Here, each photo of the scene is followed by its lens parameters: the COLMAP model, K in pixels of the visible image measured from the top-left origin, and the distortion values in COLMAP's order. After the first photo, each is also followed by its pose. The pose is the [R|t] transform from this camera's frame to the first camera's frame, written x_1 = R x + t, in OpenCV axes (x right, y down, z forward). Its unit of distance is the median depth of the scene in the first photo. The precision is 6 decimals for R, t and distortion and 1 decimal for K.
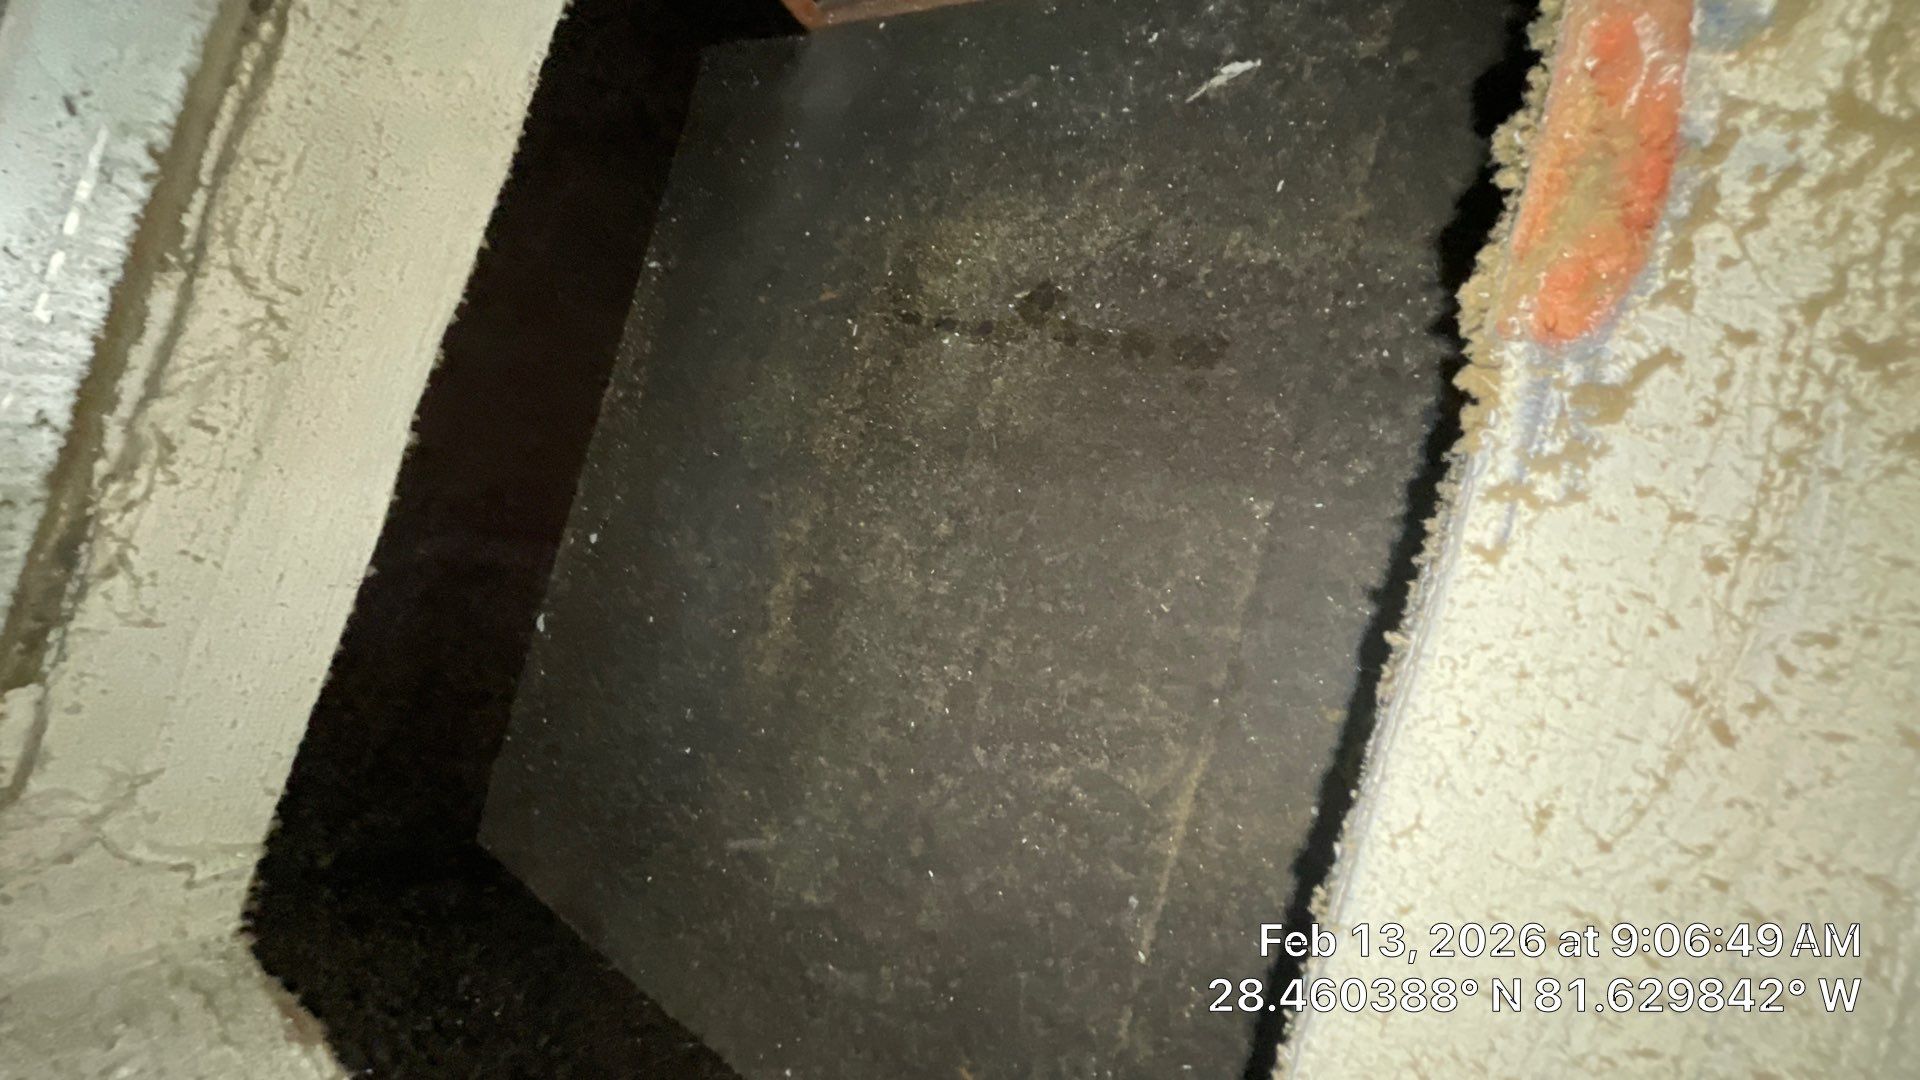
lens RADIAL K [[776.7, 0, 959.8], [0, 776.7, 535.1], [0, 0, 1]] dist [-0.001269, -0.001246]
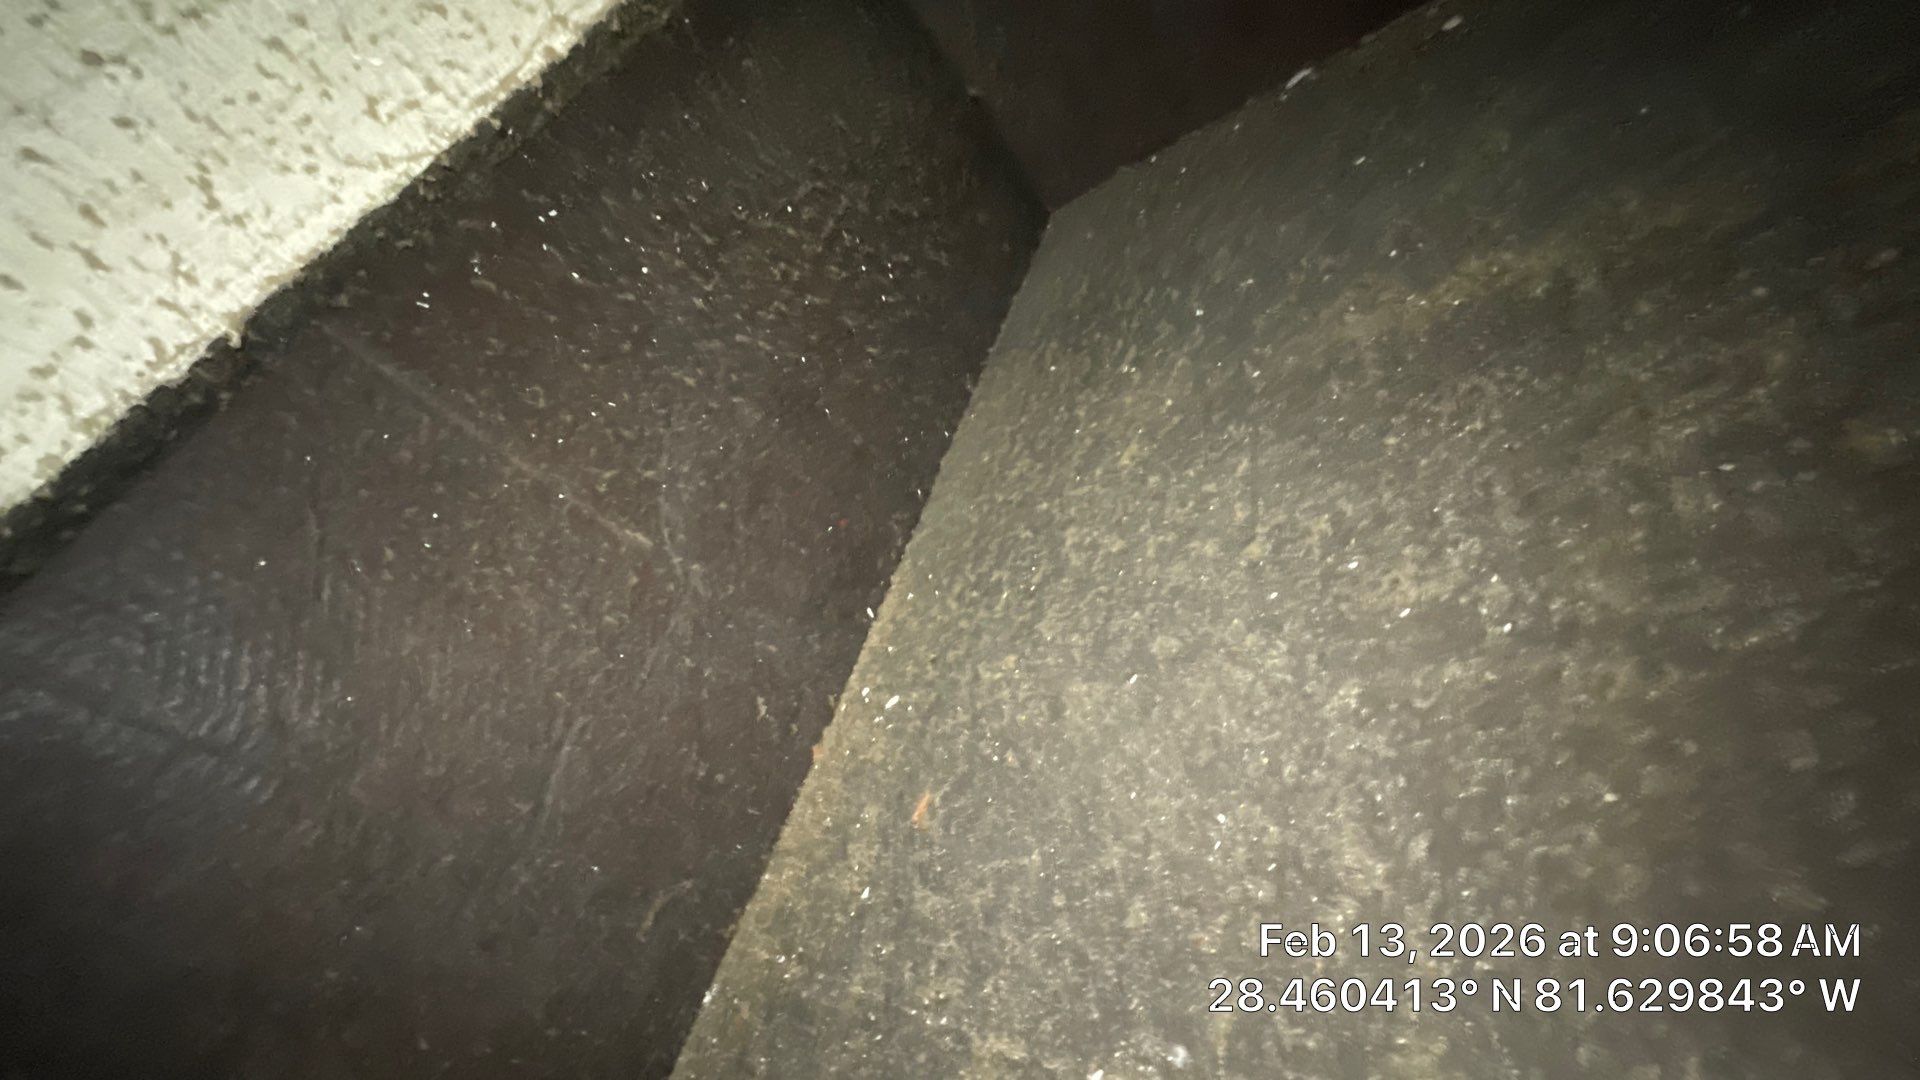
lens RADIAL K [[776.7, 0, 957.2], [0, 776.7, 542.4], [0, 0, 1]] dist [-0.001269, -0.001246]
pose [[0.251350, 0.903932, -0.346019, 0.064217], [-0.663304, 0.421217, 0.618550, 0.119674], [0.704876, 0.074043, 0.705455, 0.598556]]
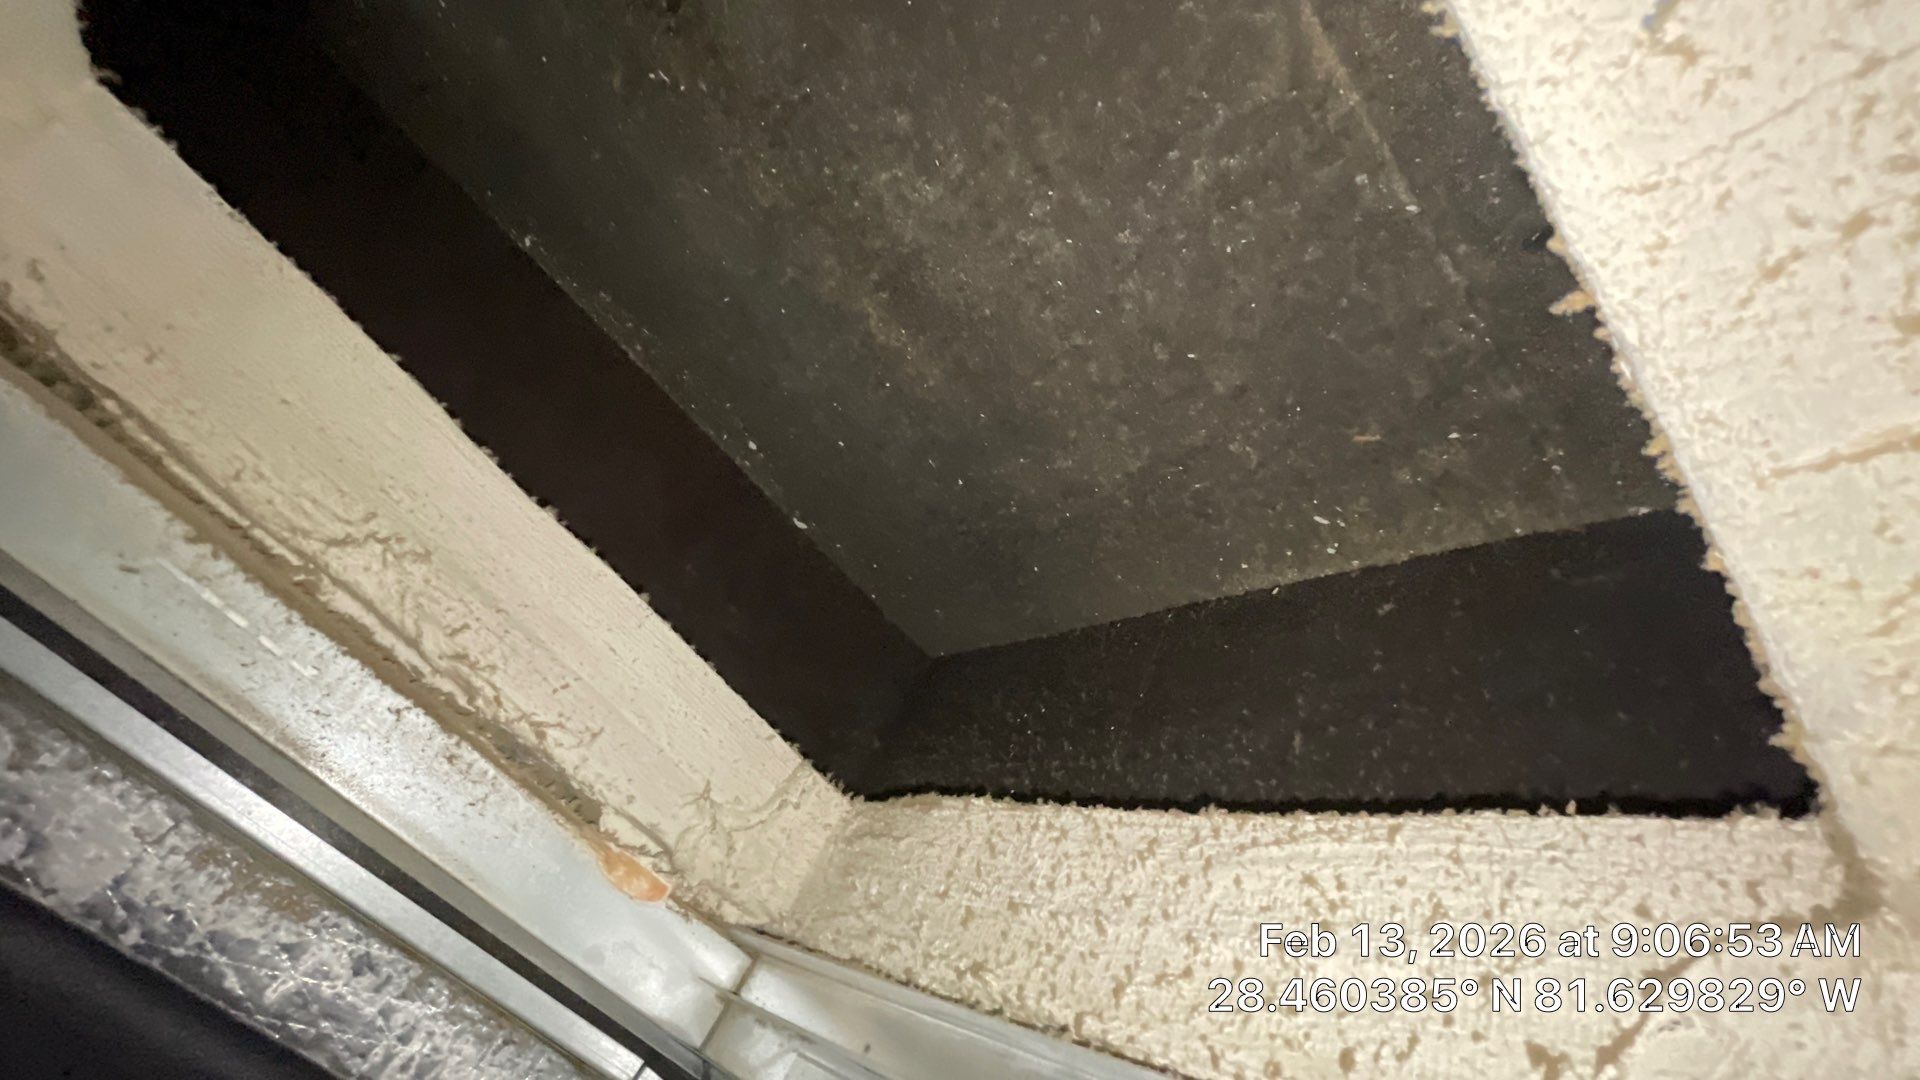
lens RADIAL K [[776.7, 0, 957.4], [0, 776.7, 537.0], [0, 0, 1]] dist [-0.001269, -0.001246]
pose [[0.558237, -0.728276, -0.397473, 0.028649], [0.828577, 0.514063, 0.221809, 0.131046], [0.042787, -0.453159, 0.890402, 0.026701]]
